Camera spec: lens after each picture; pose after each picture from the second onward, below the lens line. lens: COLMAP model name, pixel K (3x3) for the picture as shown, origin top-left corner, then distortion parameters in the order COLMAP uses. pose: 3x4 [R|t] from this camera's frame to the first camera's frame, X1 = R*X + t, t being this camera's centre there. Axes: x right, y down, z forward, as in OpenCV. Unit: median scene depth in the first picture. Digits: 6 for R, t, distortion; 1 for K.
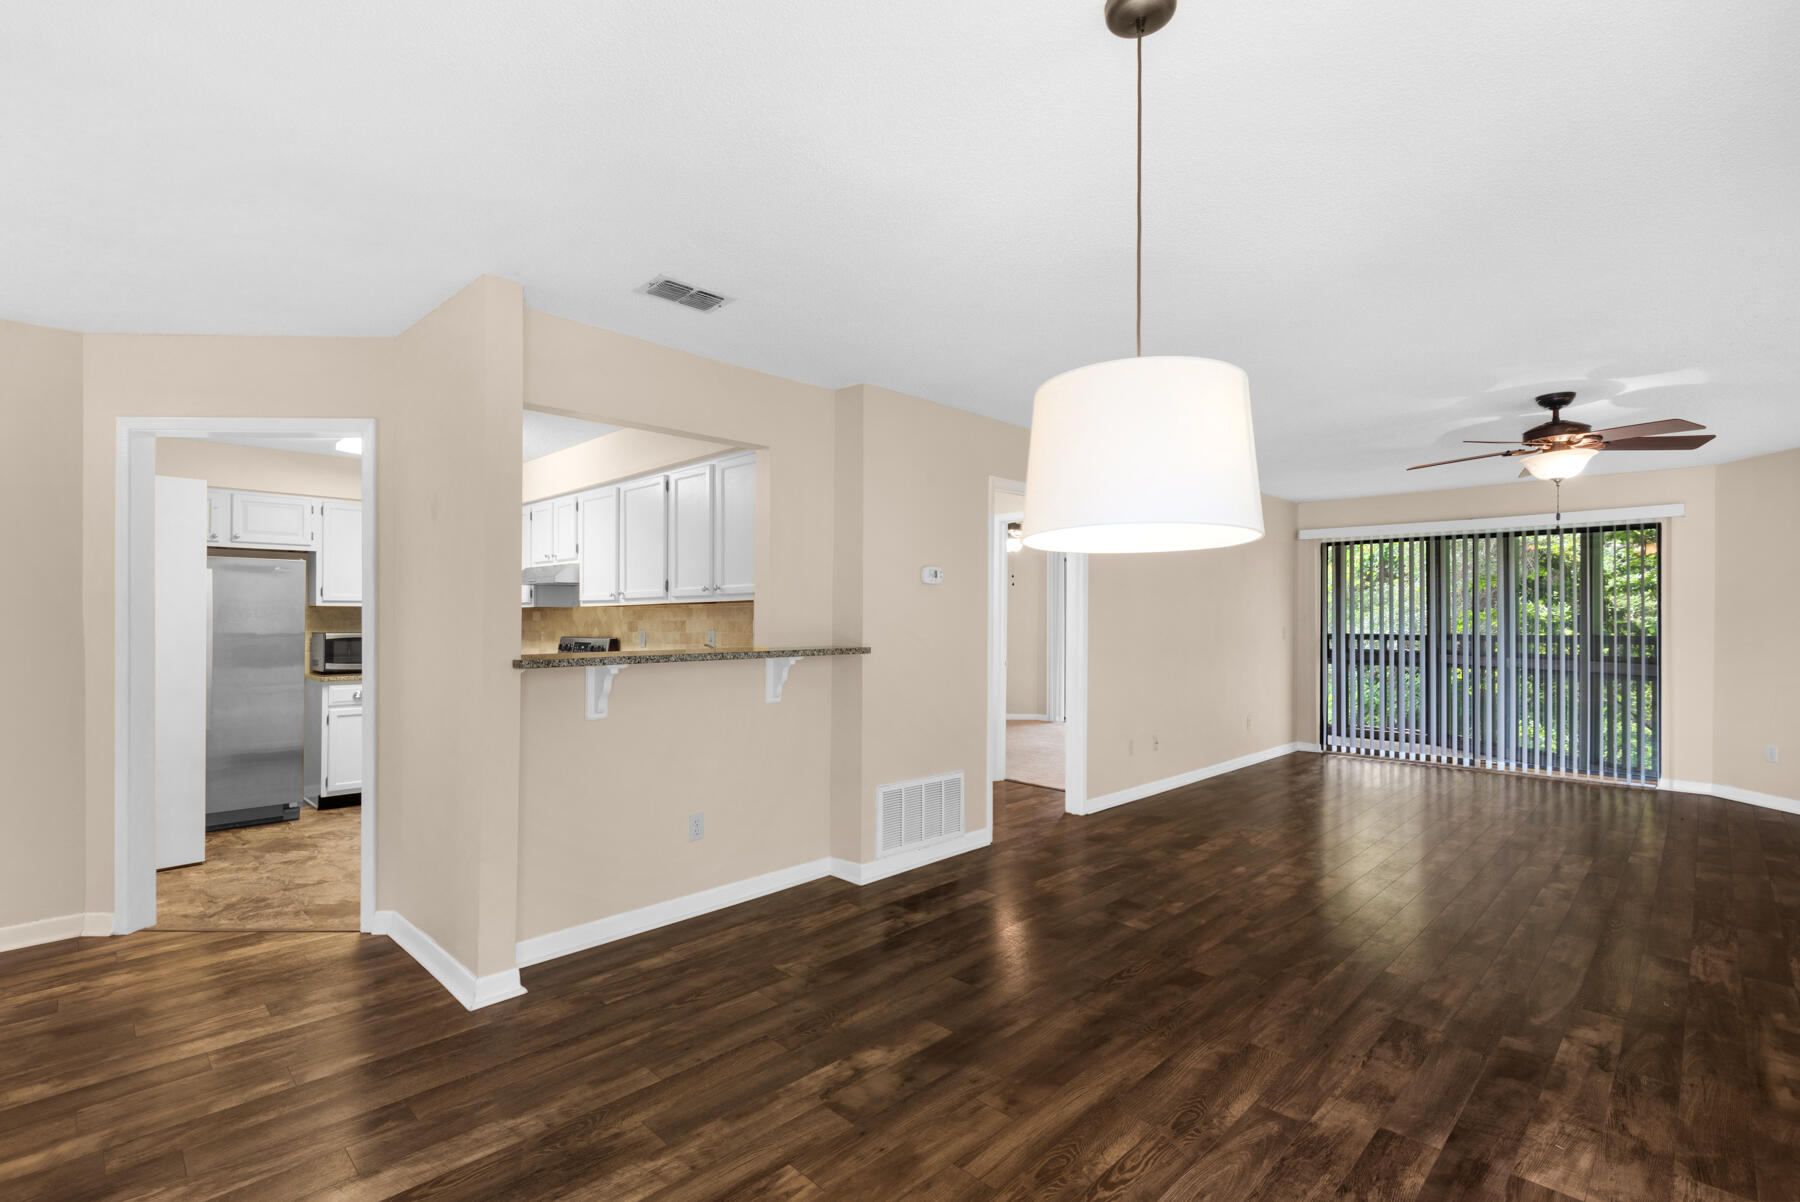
lens RADIAL K [[840.9, 0, 894.0], [0, 840.9, 614.3], [0, 0, 1]] dist [0.003262, -0.000619]
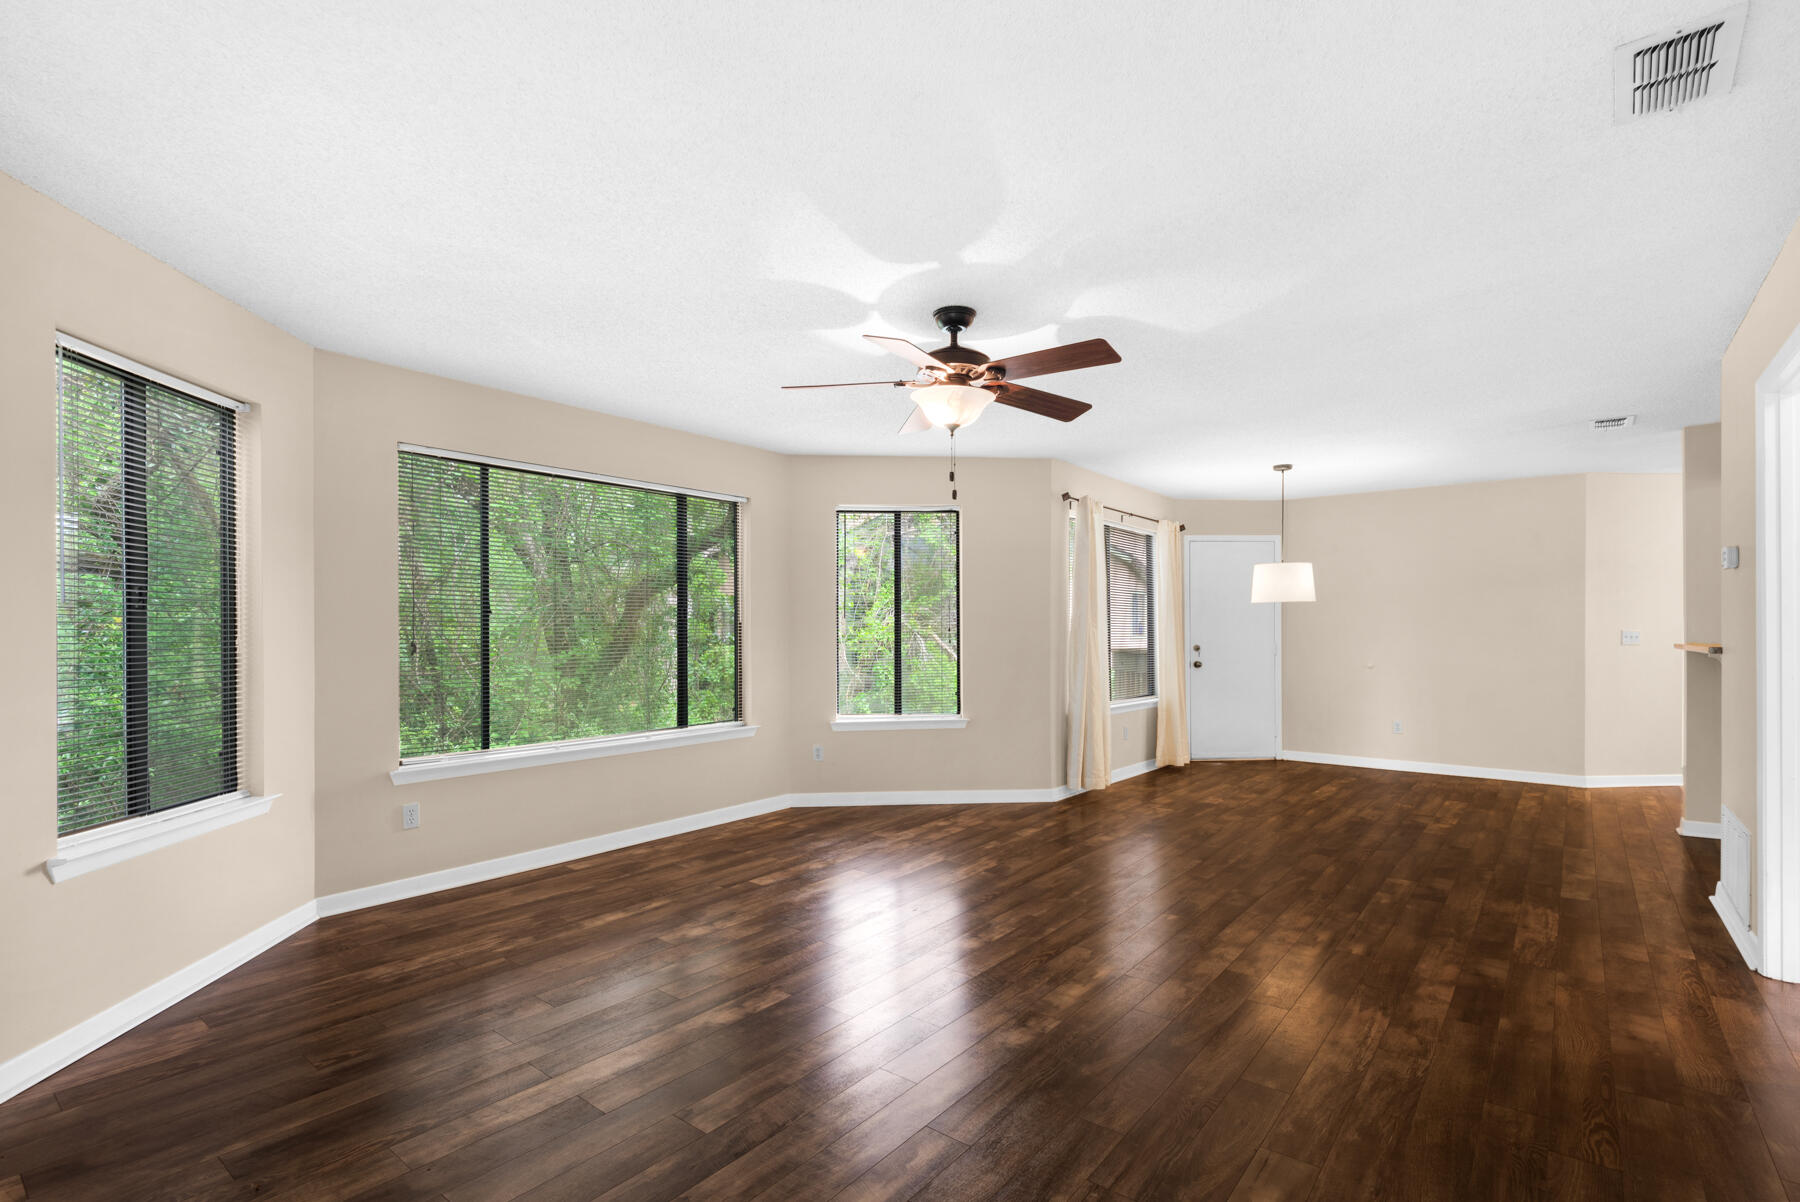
lens RADIAL K [[827.3, 0, 898.0], [0, 827.3, 627.7], [0, 0, 1]] dist [0.003425, -0.001218]
pose [[-0.995237, -0.001483, -0.097469, 0.845872], [-0.002011, 0.999984, 0.005322, 0.013805], [0.097459, 0.005493, -0.995224, 1.608573]]
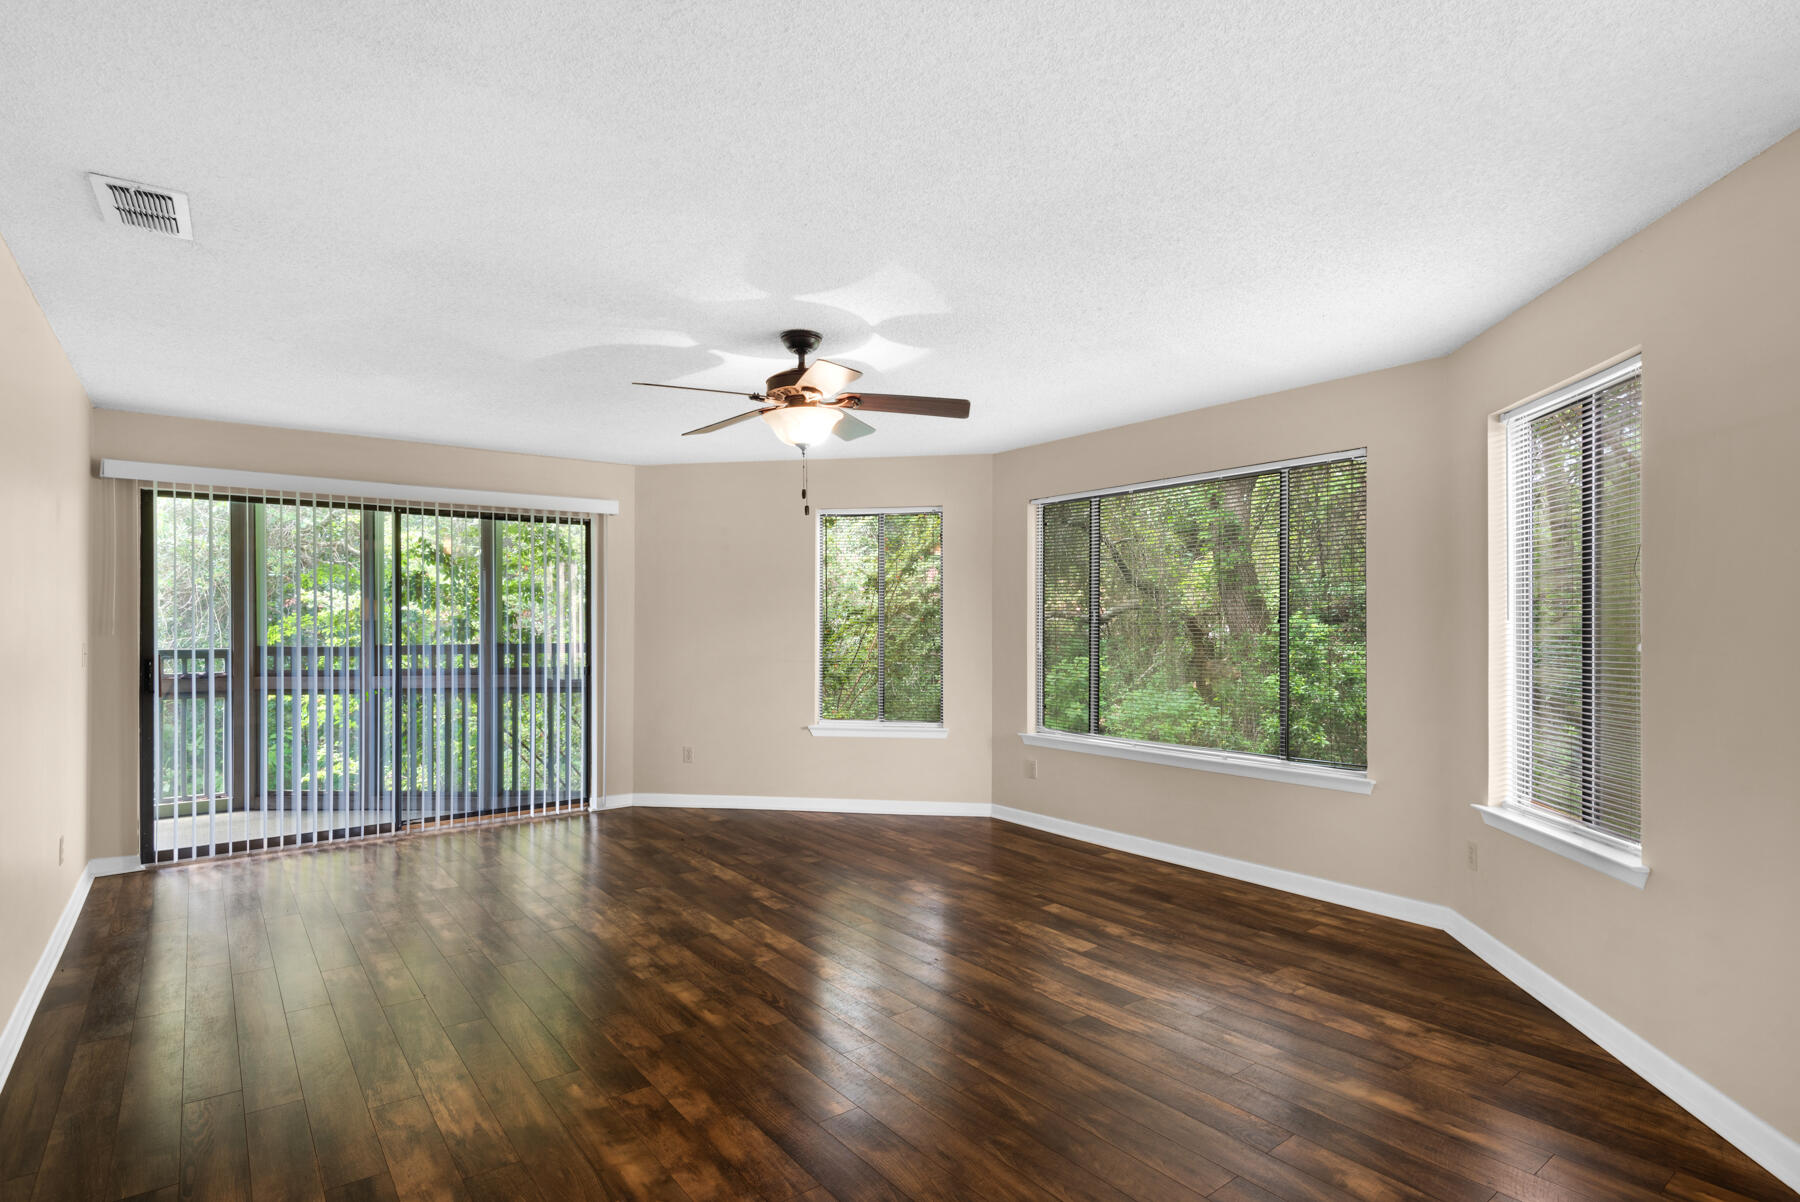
lens RADIAL K [[918.2, 0, 900.0], [0, 918.2, 601.0], [0, 0, 1]] dist [-0.001440, -0.000168]
pose [[0.134741, 0.014068, 0.990781, -0.032269], [0.001517, 0.999895, -0.014403, -0.004785], [-0.990880, 0.003444, 0.134705, 0.744701]]
